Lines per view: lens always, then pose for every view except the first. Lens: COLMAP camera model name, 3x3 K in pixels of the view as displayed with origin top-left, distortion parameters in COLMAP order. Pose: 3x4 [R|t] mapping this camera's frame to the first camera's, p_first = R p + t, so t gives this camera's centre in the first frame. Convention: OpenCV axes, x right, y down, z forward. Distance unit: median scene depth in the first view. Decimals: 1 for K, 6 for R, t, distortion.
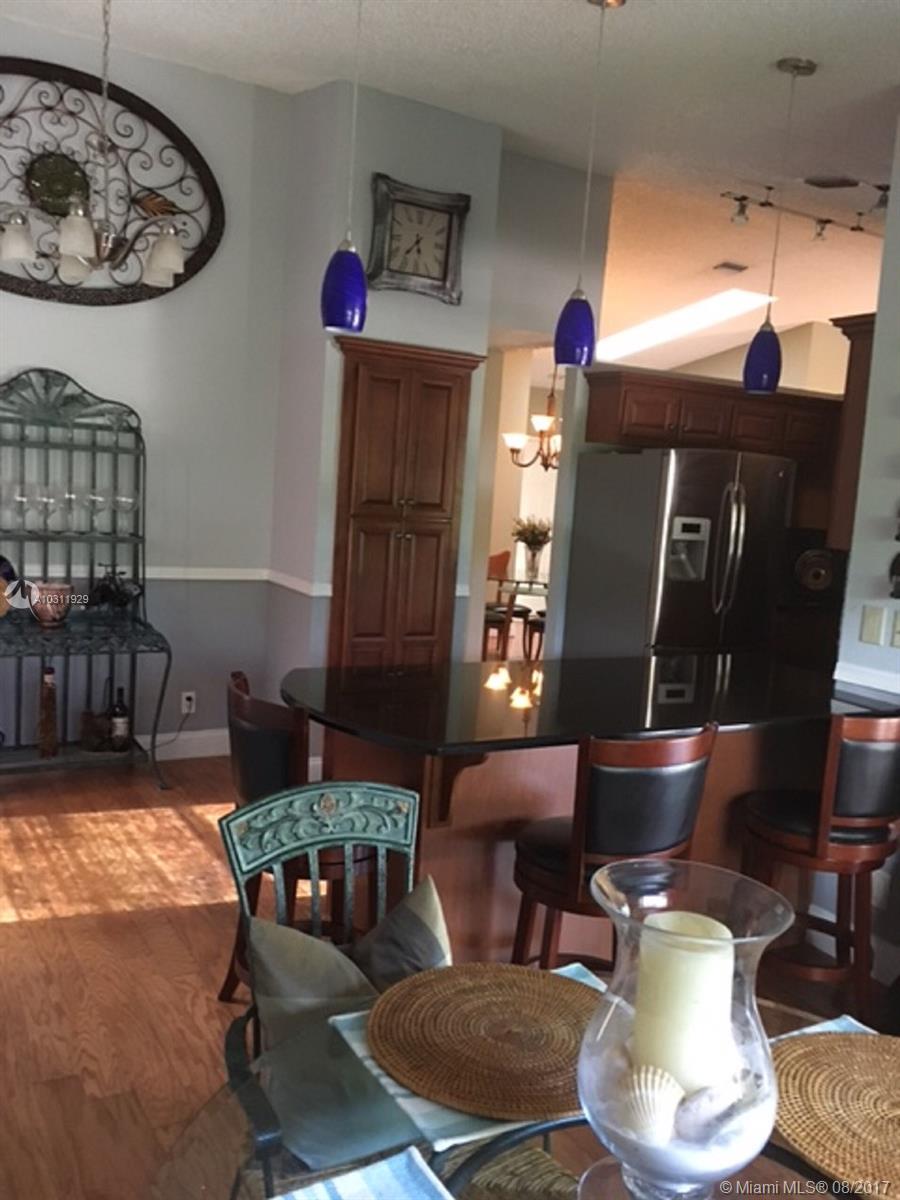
lens RADIAL K [[1027.9, 0, 456.3], [0, 1027.9, 590.4], [0, 0, 1]] dist [0.068462, -0.080097]
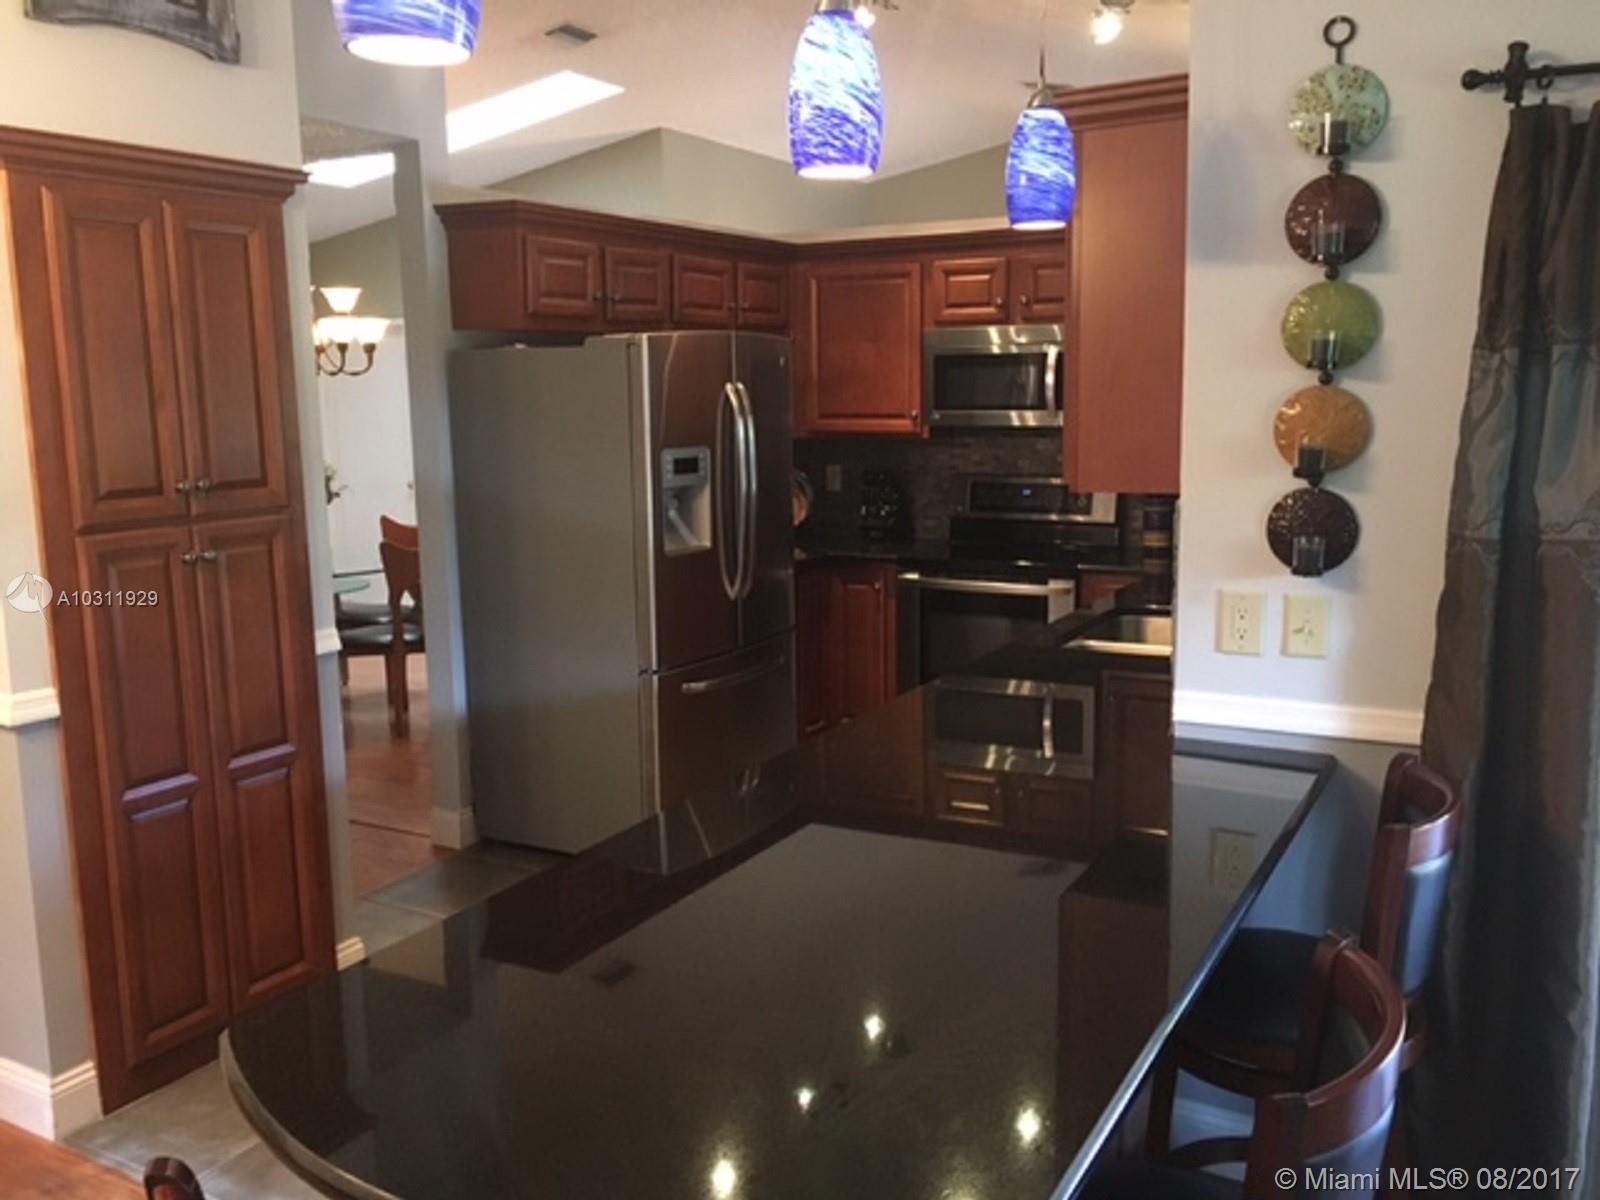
lens RADIAL K [[1370.5, 0, 805.1], [0, 1370.5, 588.2], [0, 0, 1]] dist [0.068462, -0.080097]
pose [[0.854763, -0.159762, 0.493819, -0.117469], [0.130016, 0.987020, 0.094277, -0.056186], [-0.502471, -0.016380, 0.864439, 0.276321]]
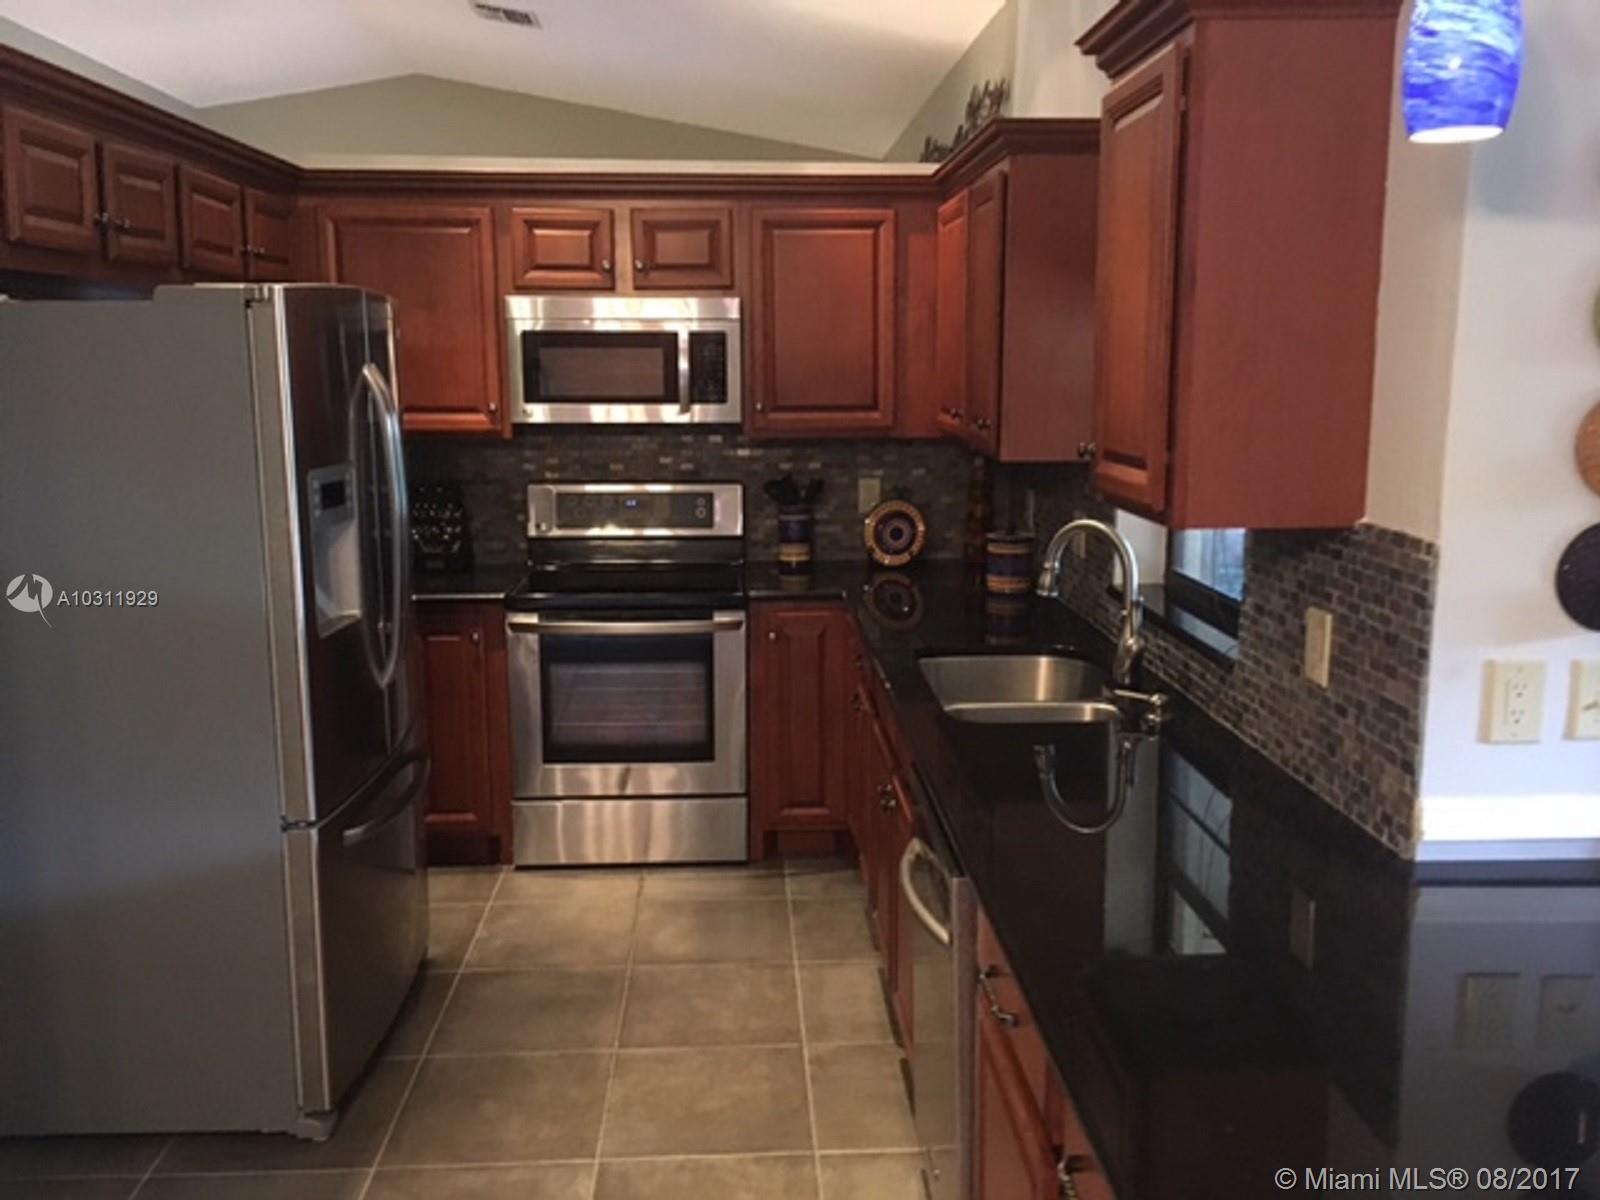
lens RADIAL K [[1370.5, 0, 799.6], [0, 1370.5, 588.8], [0, 0, 1]] dist [0.068462, -0.080097]
pose [[0.456358, -0.219761, 0.862231, -0.142657], [0.126986, 0.975187, 0.181340, -0.097054], [-0.880689, 0.026735, 0.472941, 0.606242]]
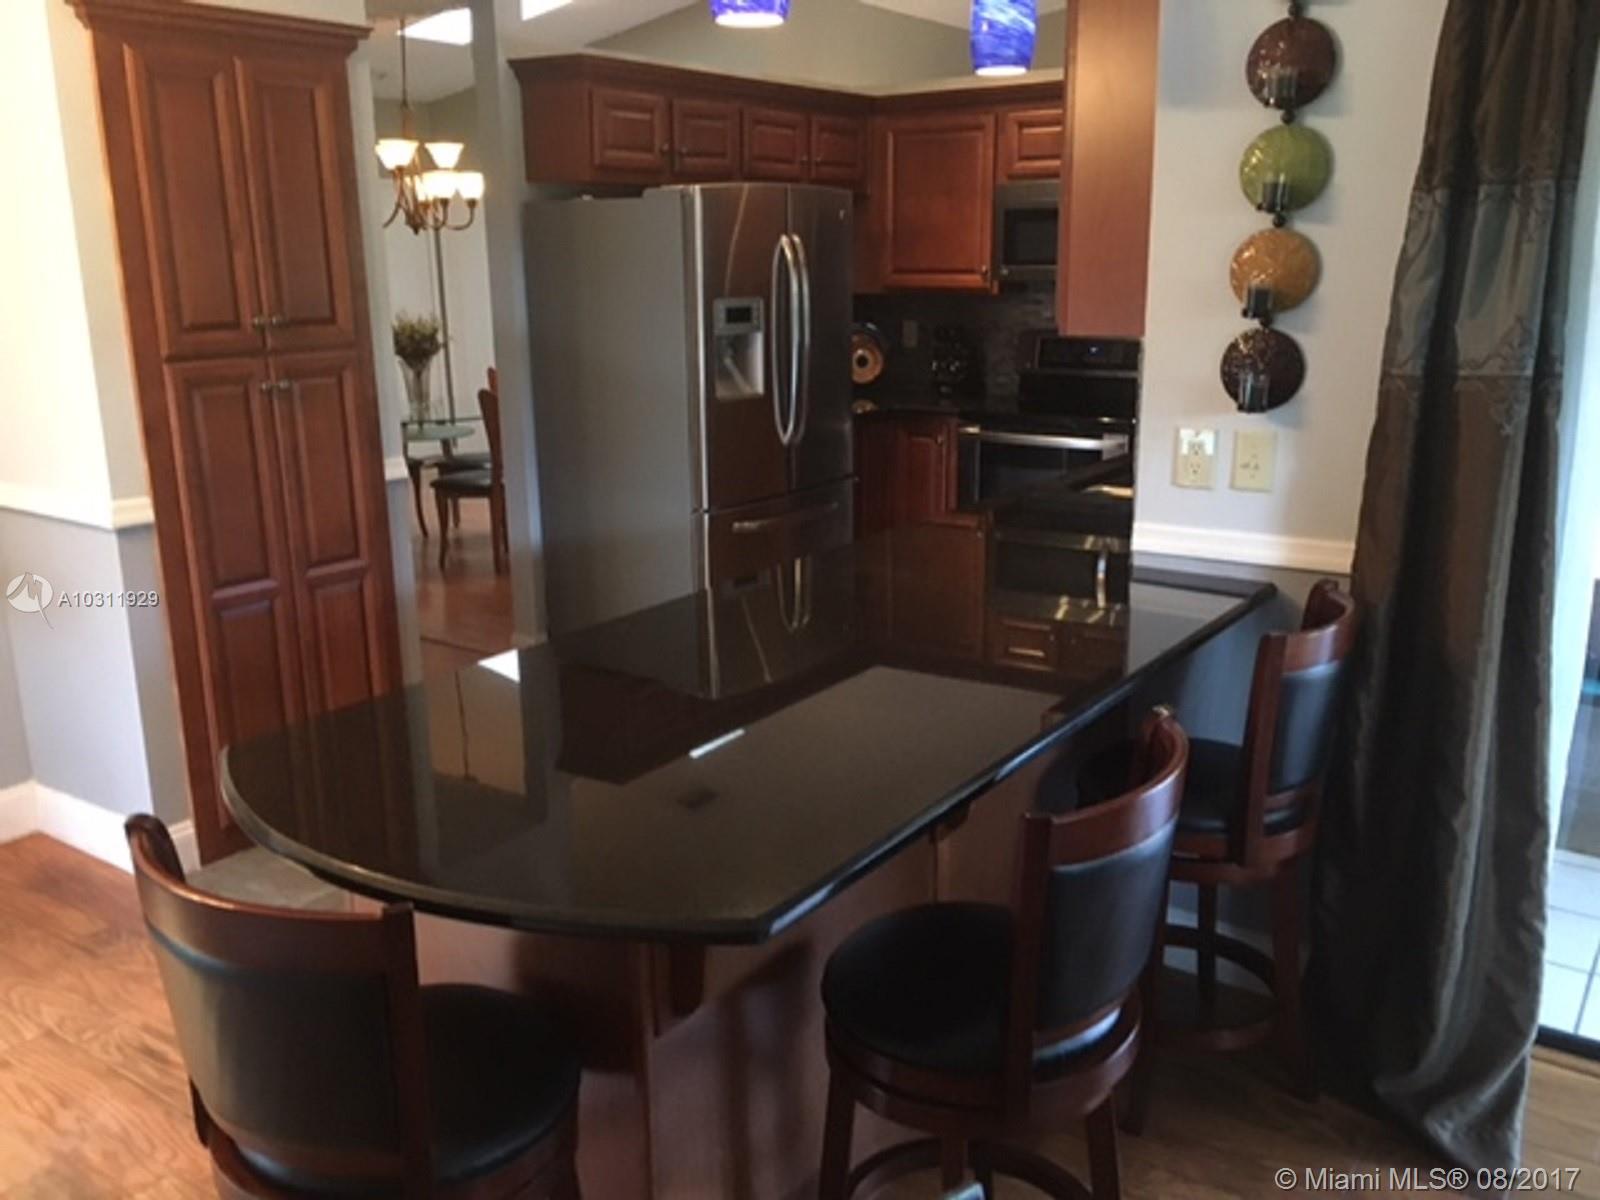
lens RADIAL K [[1370.5, 0, 806.9], [0, 1370.5, 590.3], [0, 0, 1]] dist [0.068462, -0.080097]
pose [[0.904473, -0.179922, 0.386726, -0.088388], [0.119551, 0.977272, 0.175064, -0.037832], [-0.409434, -0.112107, 0.905426, 0.206810]]
